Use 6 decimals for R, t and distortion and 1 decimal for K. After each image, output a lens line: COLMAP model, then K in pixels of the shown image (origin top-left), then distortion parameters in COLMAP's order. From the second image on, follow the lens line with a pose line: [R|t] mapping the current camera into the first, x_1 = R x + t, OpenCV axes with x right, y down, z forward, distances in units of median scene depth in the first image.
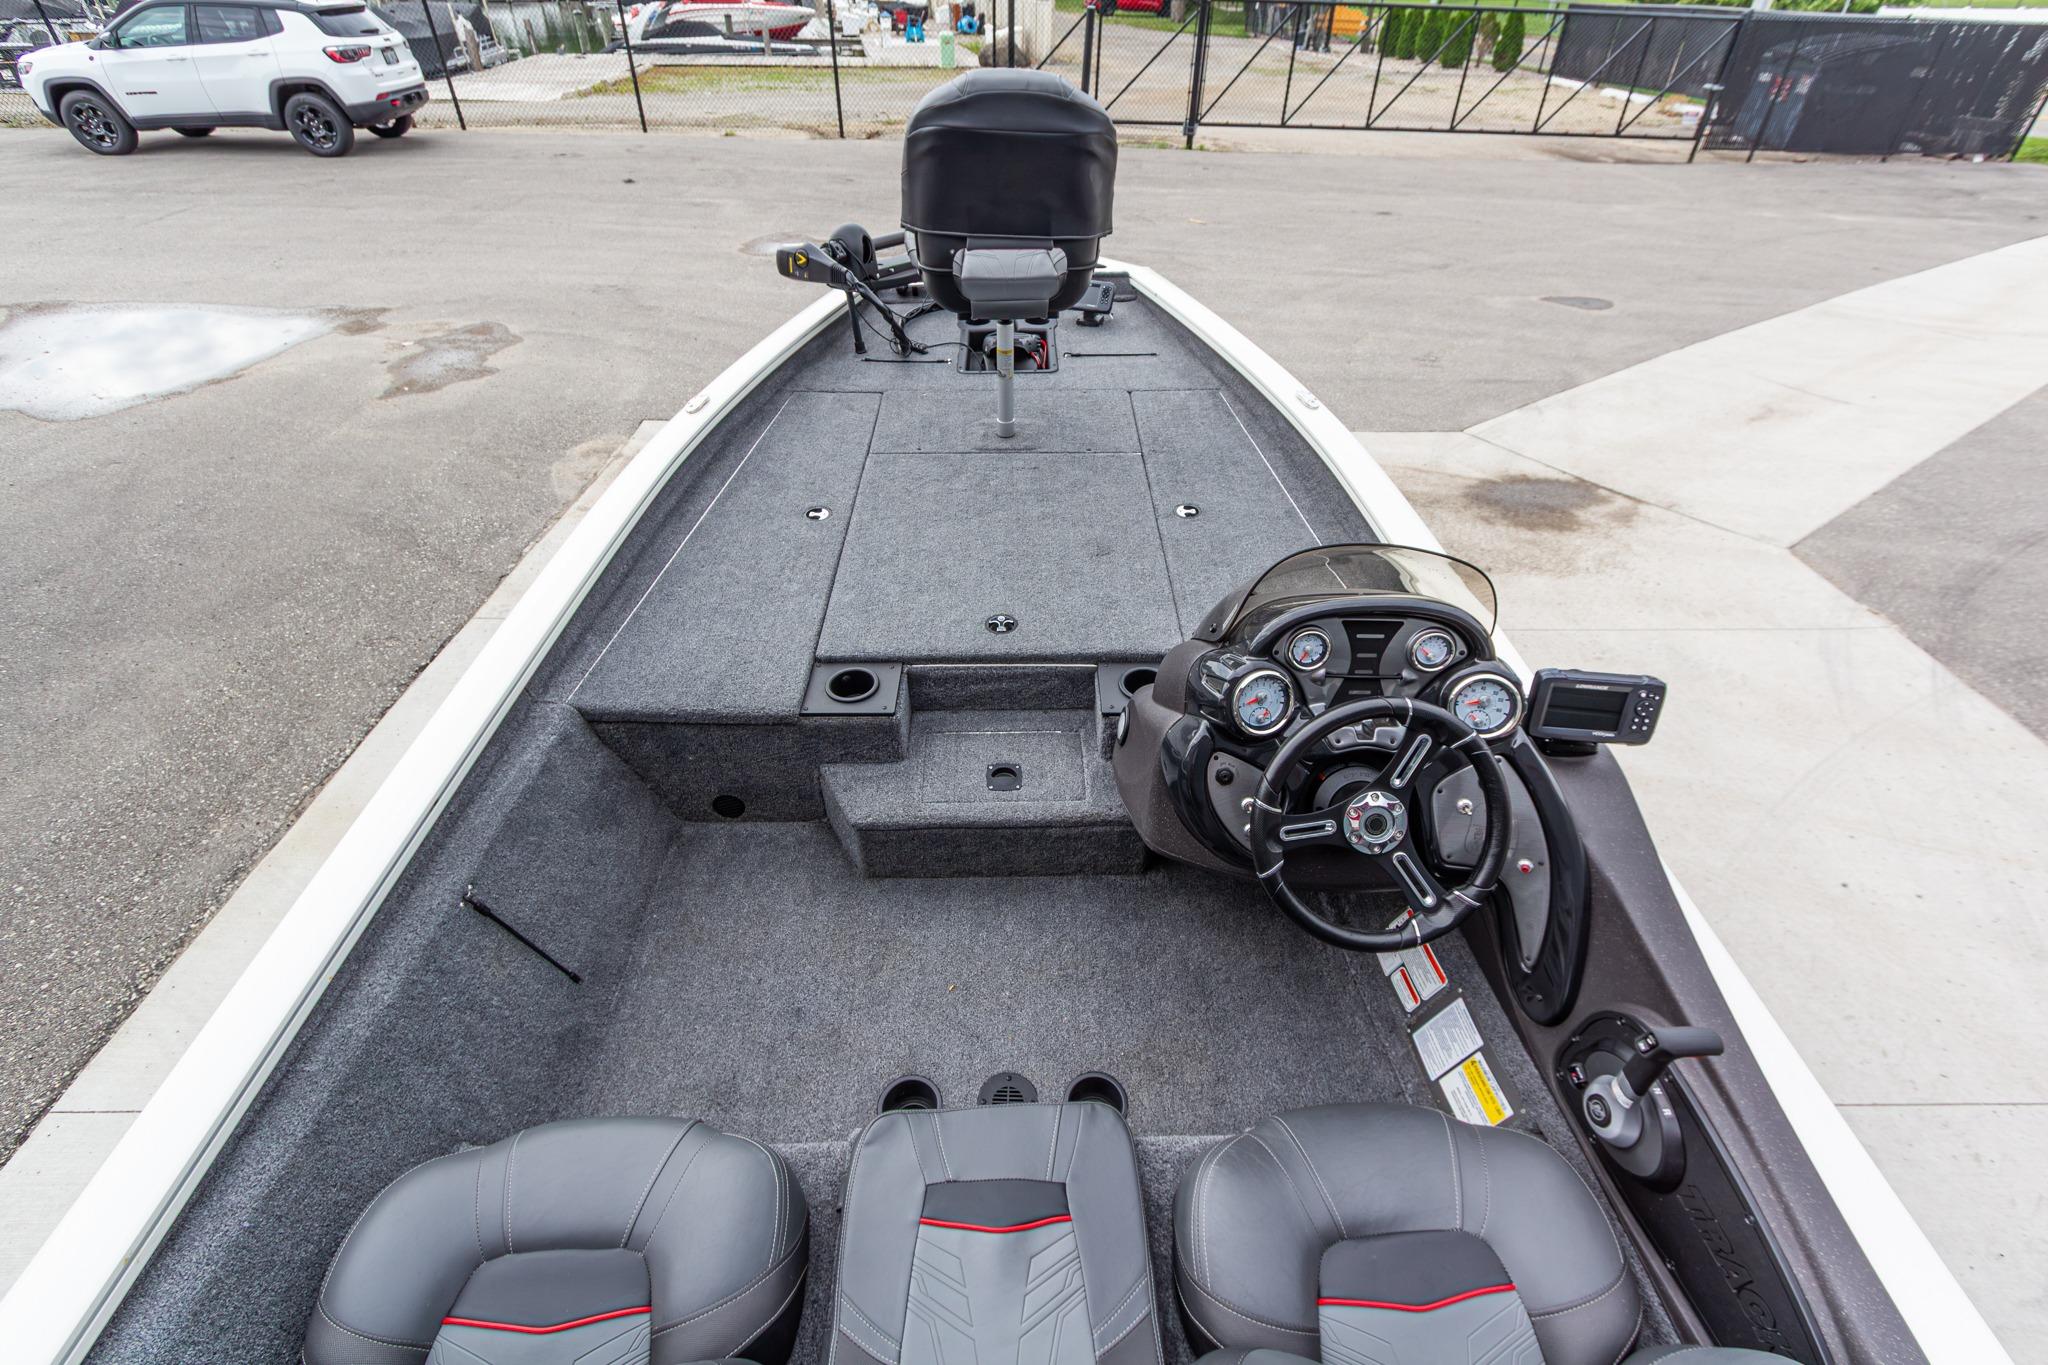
lens RADIAL K [[930.2, 0, 1035.4], [0, 930.2, 680.5], [0, 0, 1]] dist [0.004890, -0.001932]
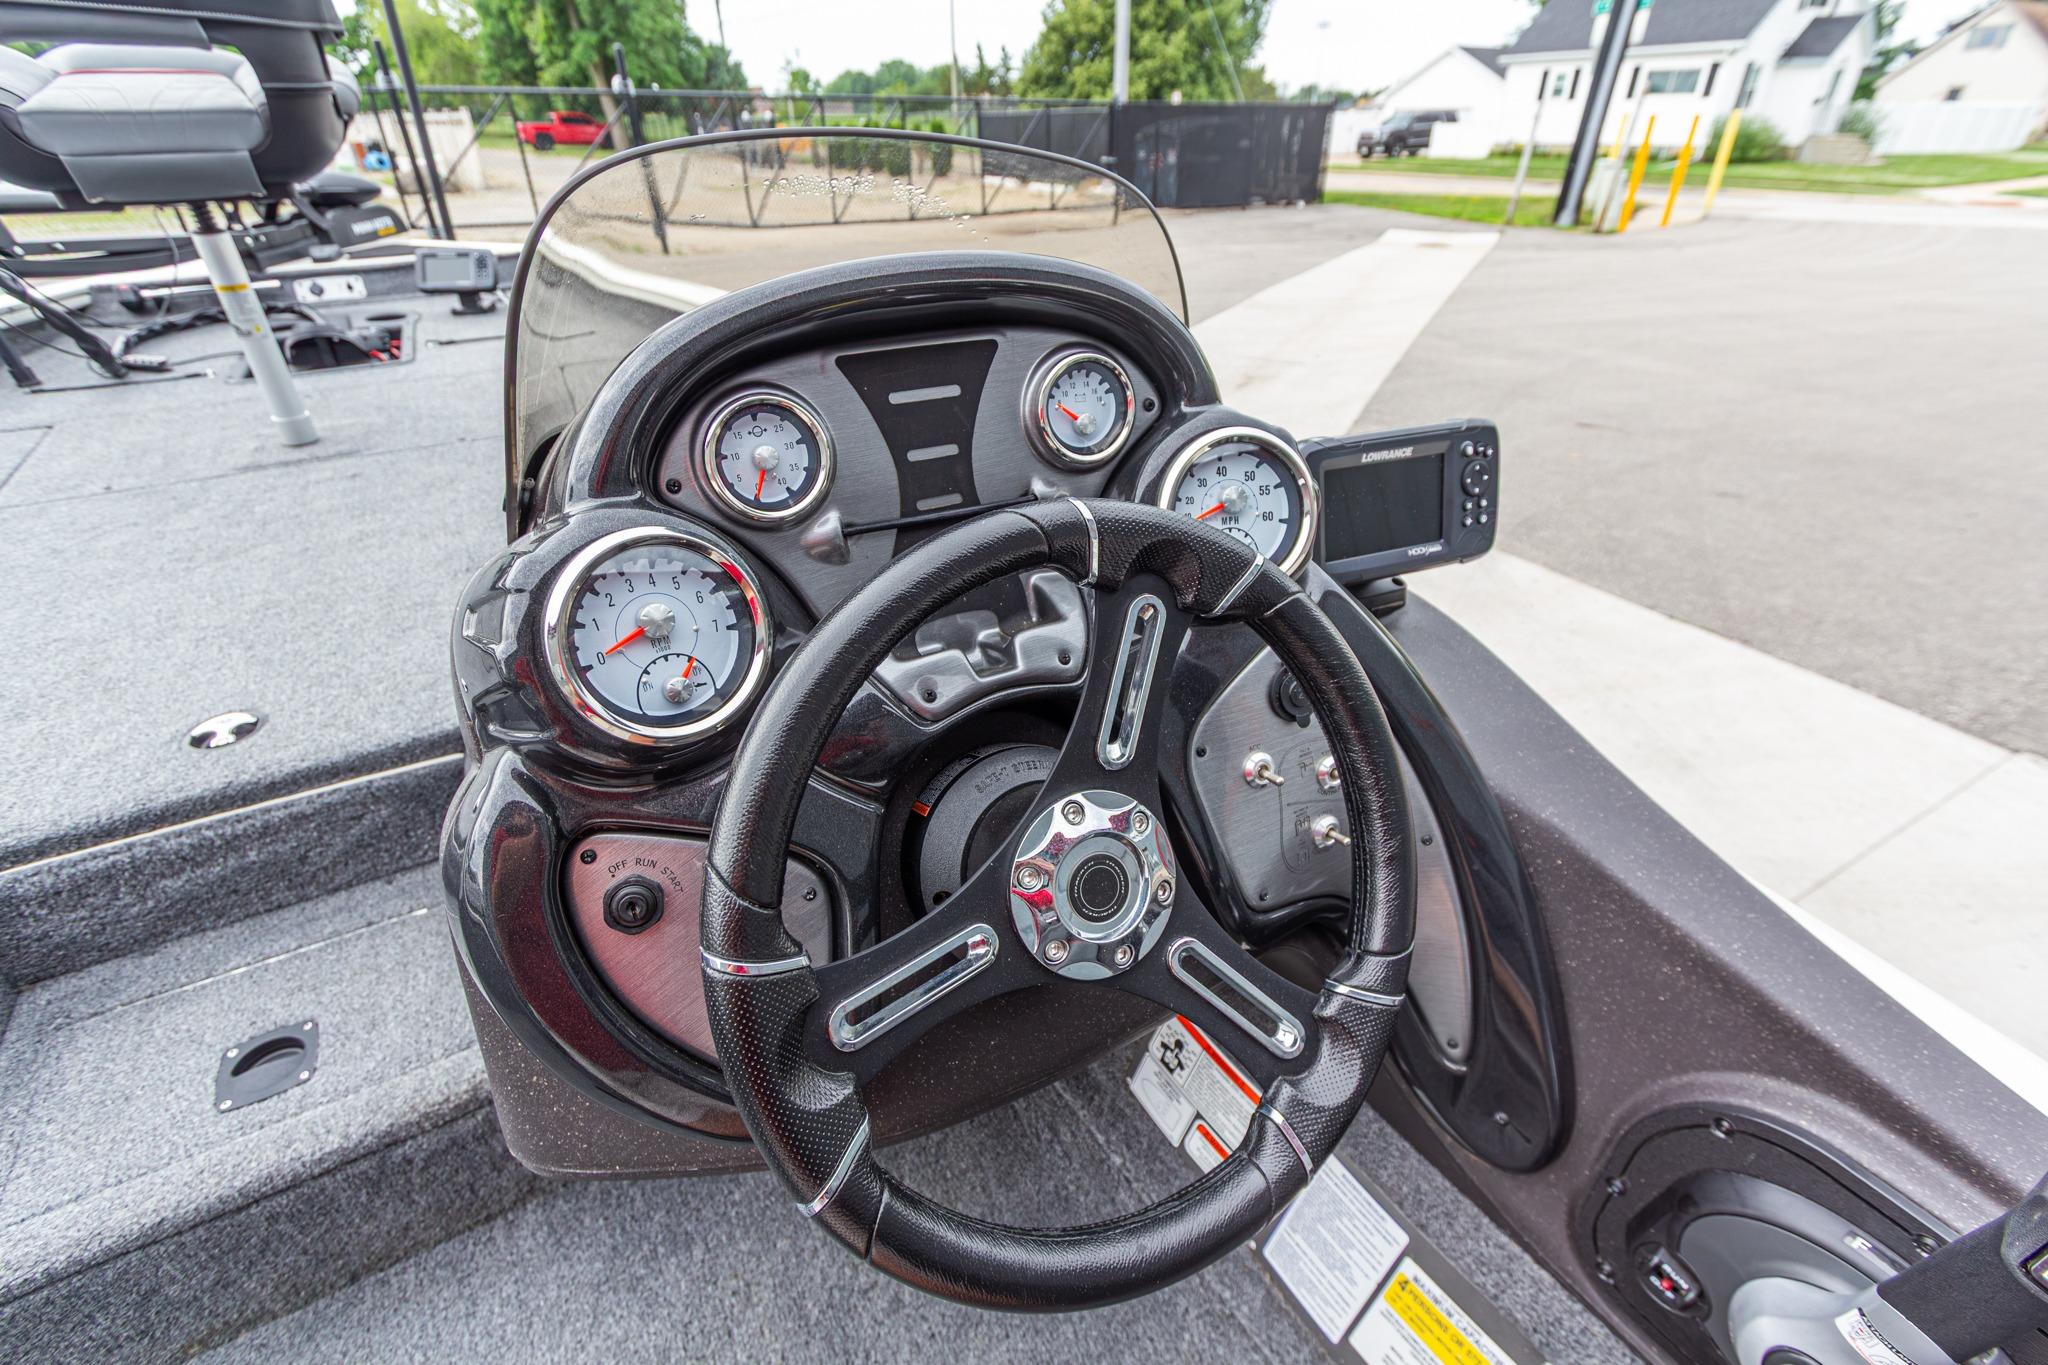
lens RADIAL K [[926.5, 0, 1036.1], [0, 926.5, 683.1], [0, 0, 1]] dist [0.001807, -0.000175]
pose [[0.882845, -0.263087, 0.389063, 0.146675], [0.301291, 0.952716, -0.039446, 0.056339], [-0.360289, 0.152045, 0.920366, 0.430801]]
